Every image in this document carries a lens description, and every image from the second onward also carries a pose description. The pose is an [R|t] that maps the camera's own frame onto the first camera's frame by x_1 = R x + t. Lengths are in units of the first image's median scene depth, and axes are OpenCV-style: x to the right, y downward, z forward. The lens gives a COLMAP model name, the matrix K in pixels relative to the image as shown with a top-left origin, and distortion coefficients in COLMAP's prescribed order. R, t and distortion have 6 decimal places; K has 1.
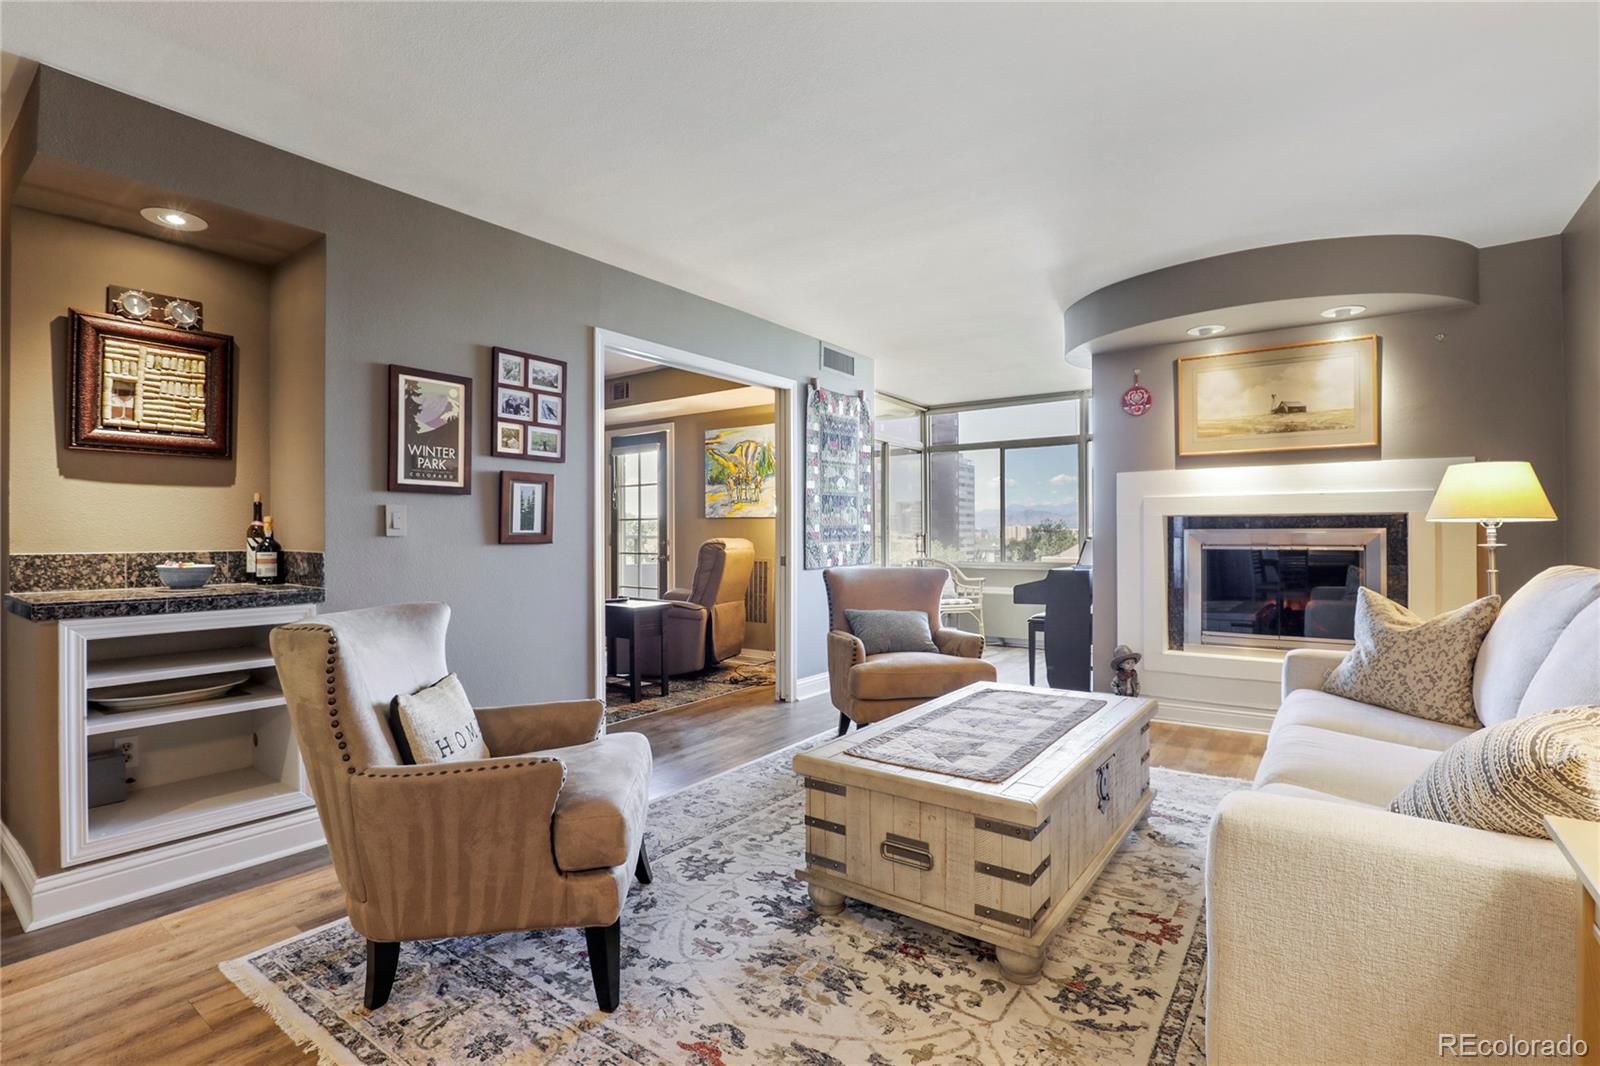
lens RADIAL K [[751.0, 0, 800.9], [0, 751.0, 534.0], [0, 0, 1]] dist [-0.038609, 0.006843]
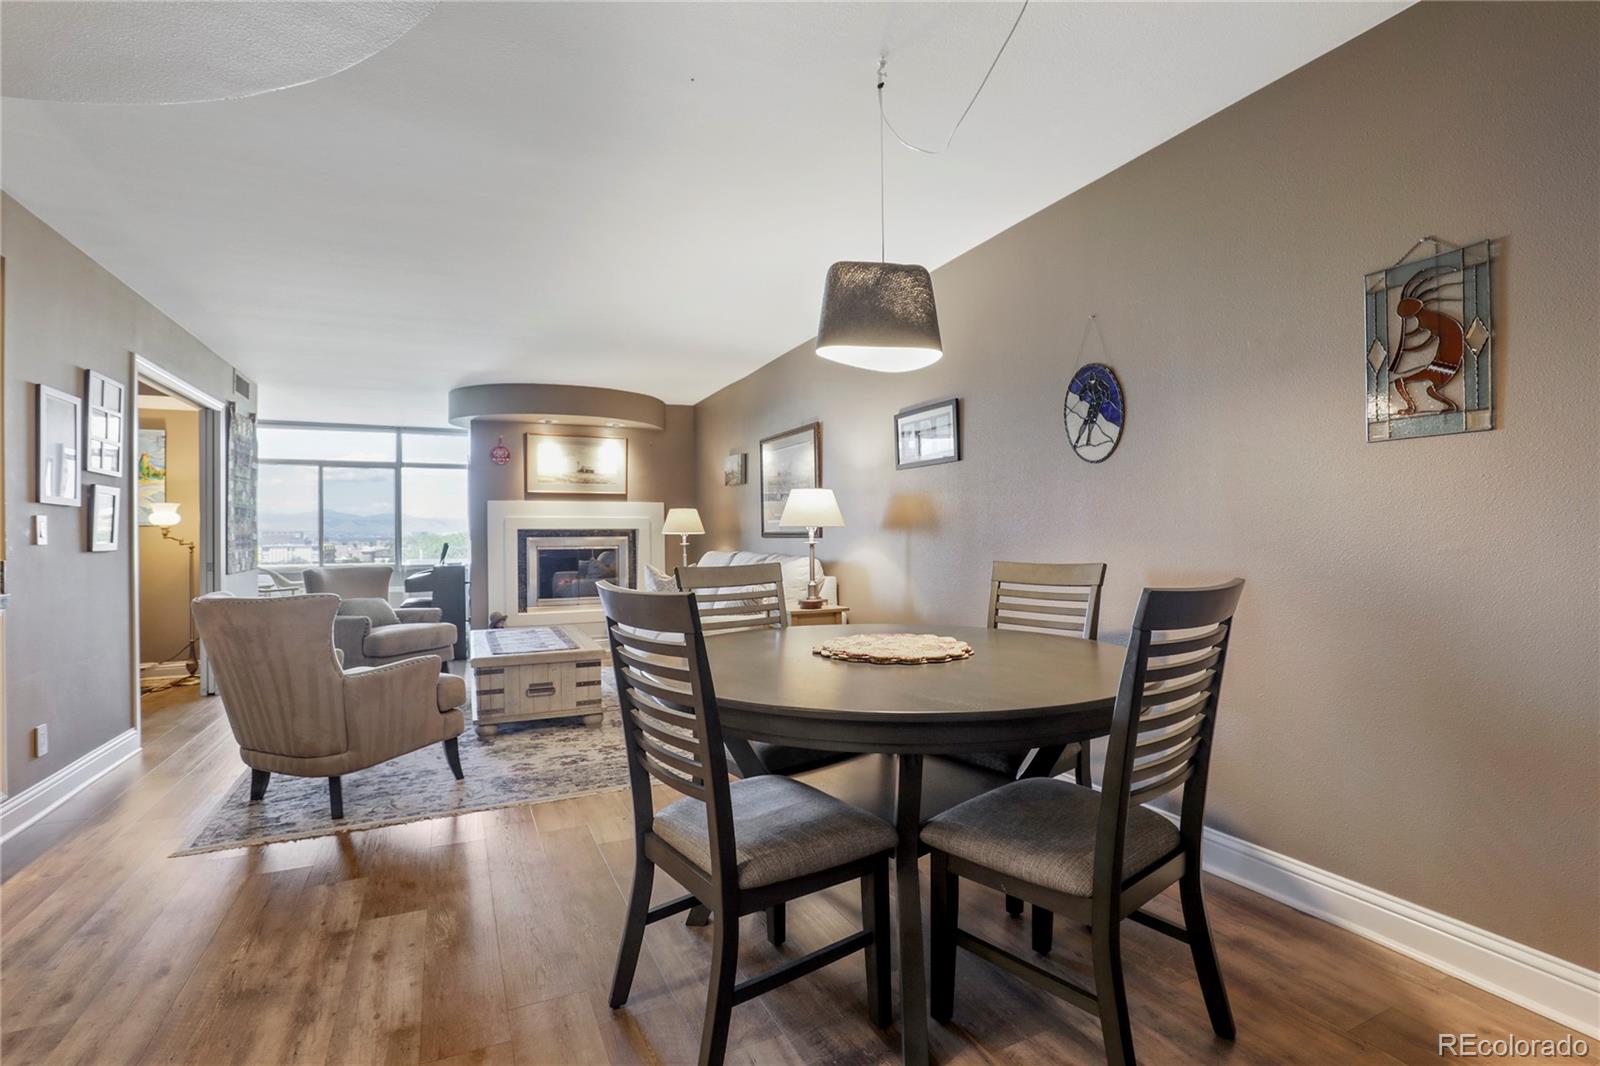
lens RADIAL K [[738.6, 0, 794.9], [0, 738.6, 535.4], [0, 0, 1]] dist [-0.027154, 0.000234]
pose [[0.487280, 0.001156, 0.873245, -0.863833], [0.006492, 0.999967, -0.004946, 0.001842], [-0.873222, 0.008079, 0.487256, -0.423243]]
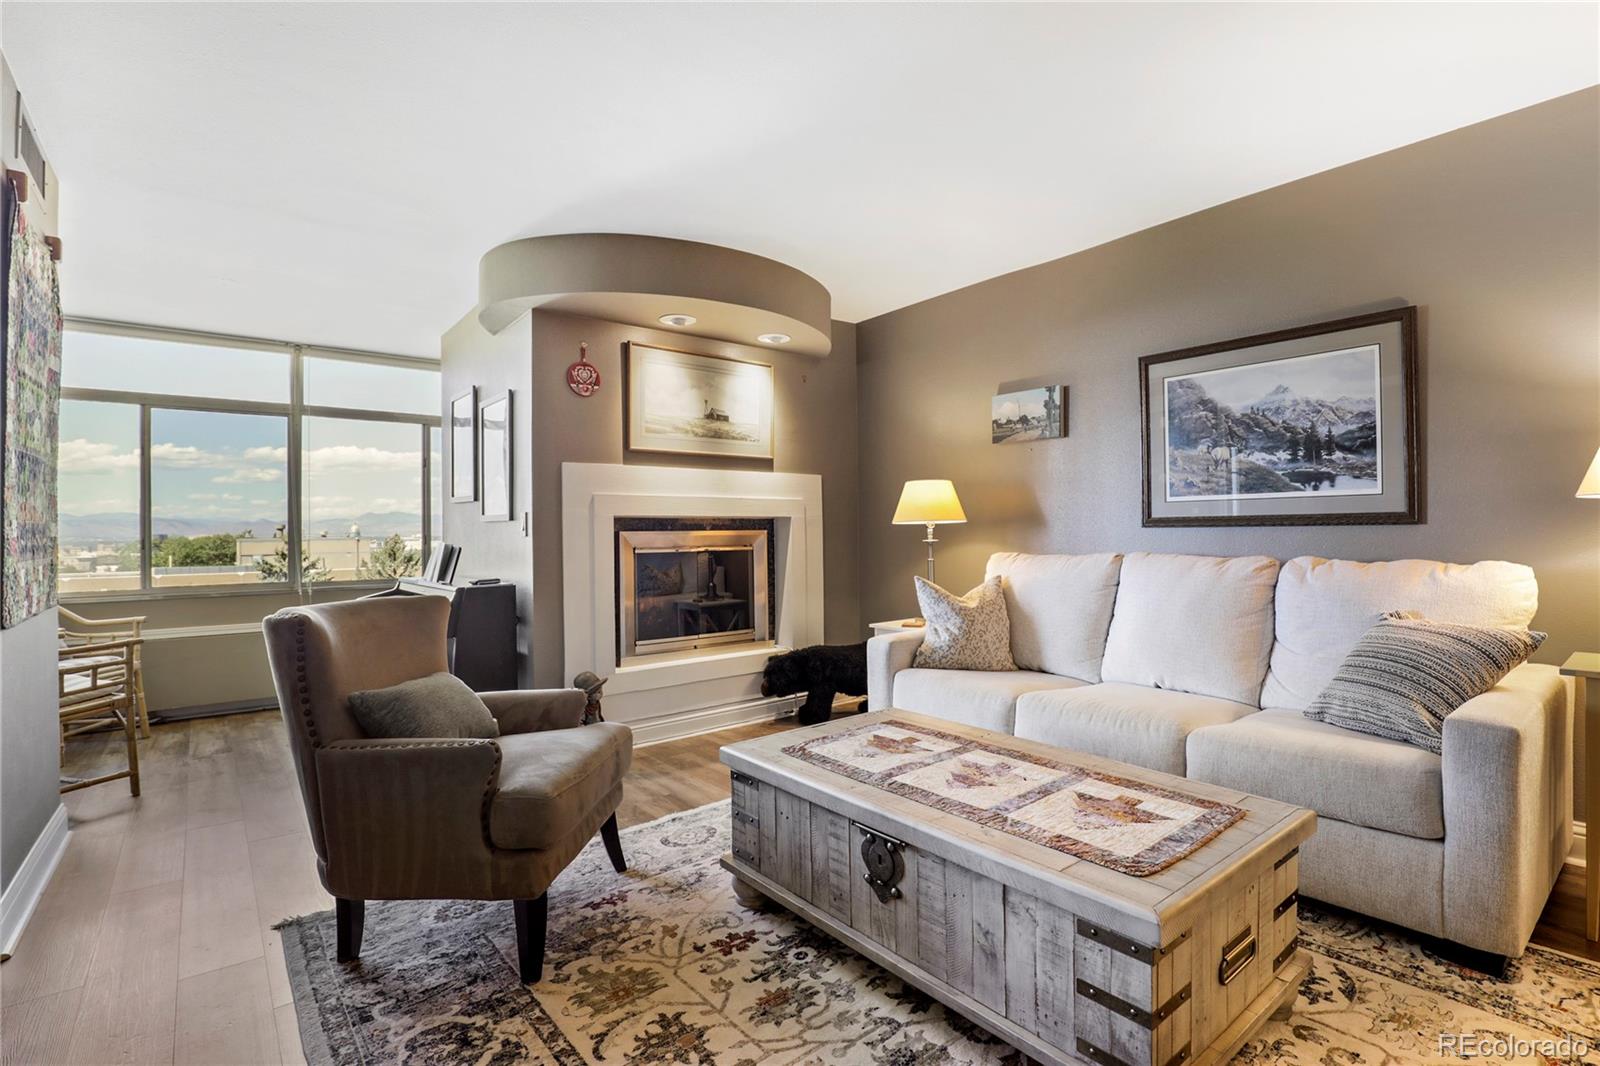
lens RADIAL K [[749.1, 0, 802.4], [0, 749.1, 533.8], [0, 0, 1]] dist [-0.027371, -0.000007]
pose [[0.256457, 0.000860, 0.966555, -0.434212], [0.013169, 0.999904, -0.004384, 0.004850], [-0.966466, 0.013853, 0.256421, 0.791886]]
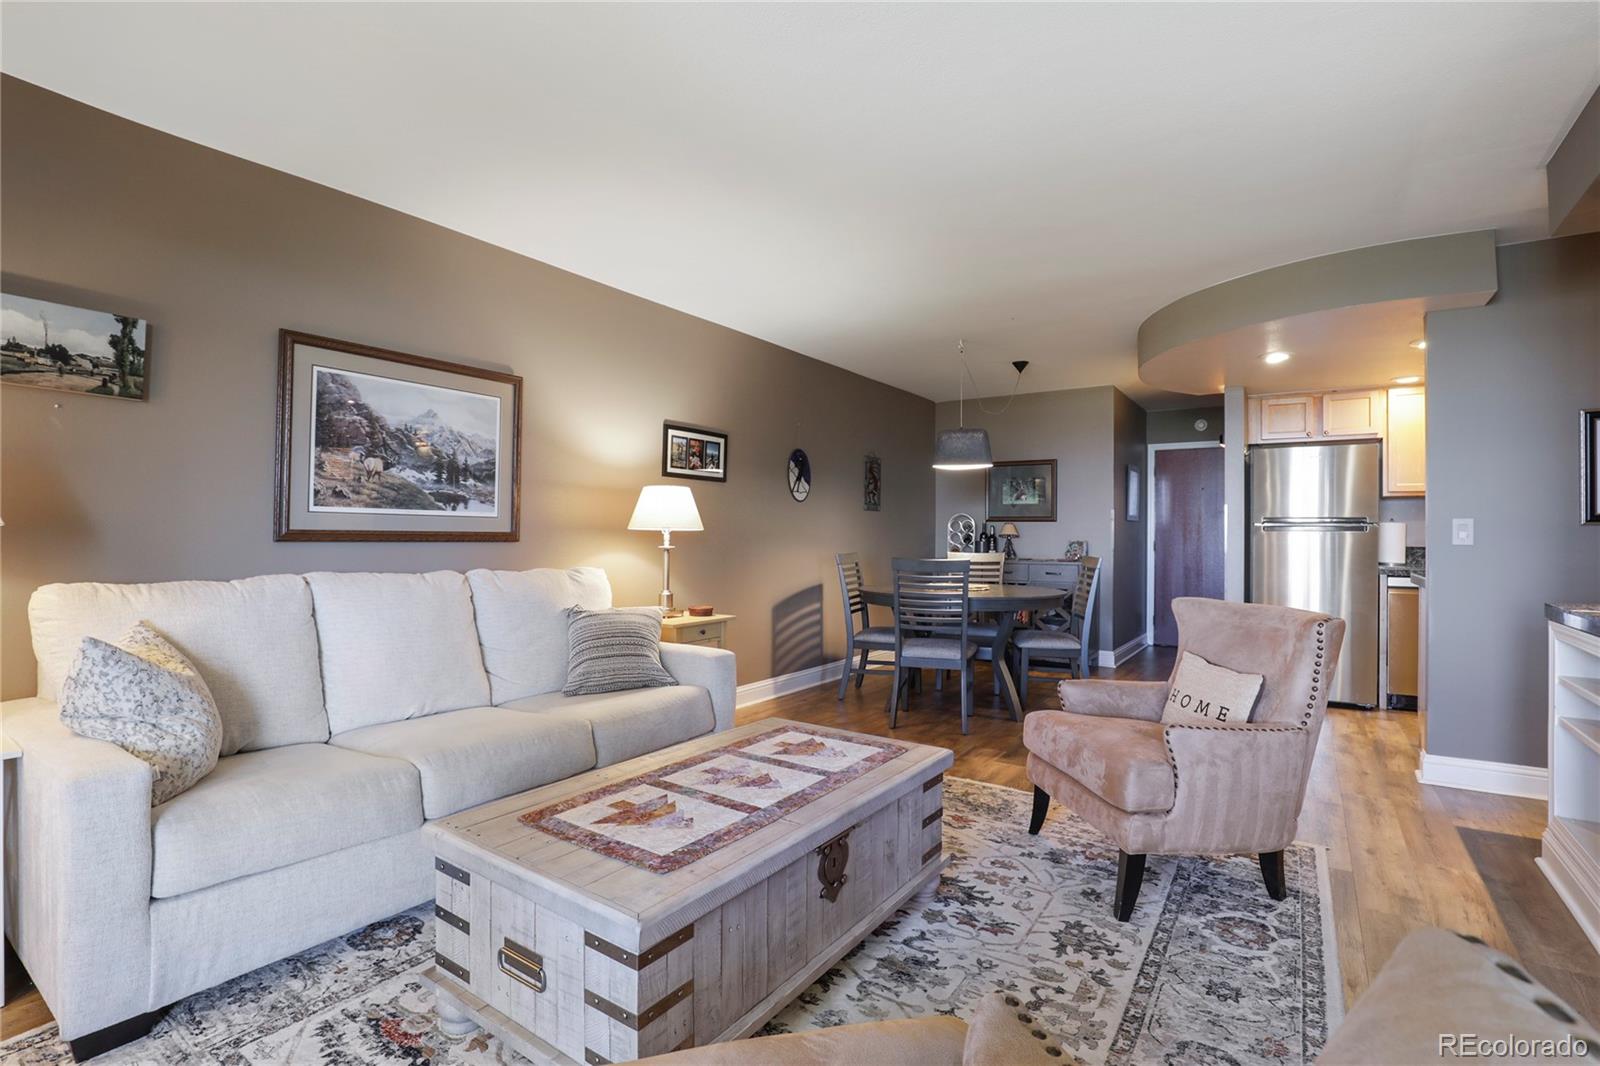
lens RADIAL K [[751.0, 0, 800.9], [0, 751.0, 534.0], [0, 0, 1]] dist [-0.038609, 0.006843]
pose [[-0.999534, -0.001807, -0.030480, 0.173992], [-0.001775, 0.999998, -0.001086, -0.012025], [0.030482, -0.001031, -0.999535, 1.480360]]
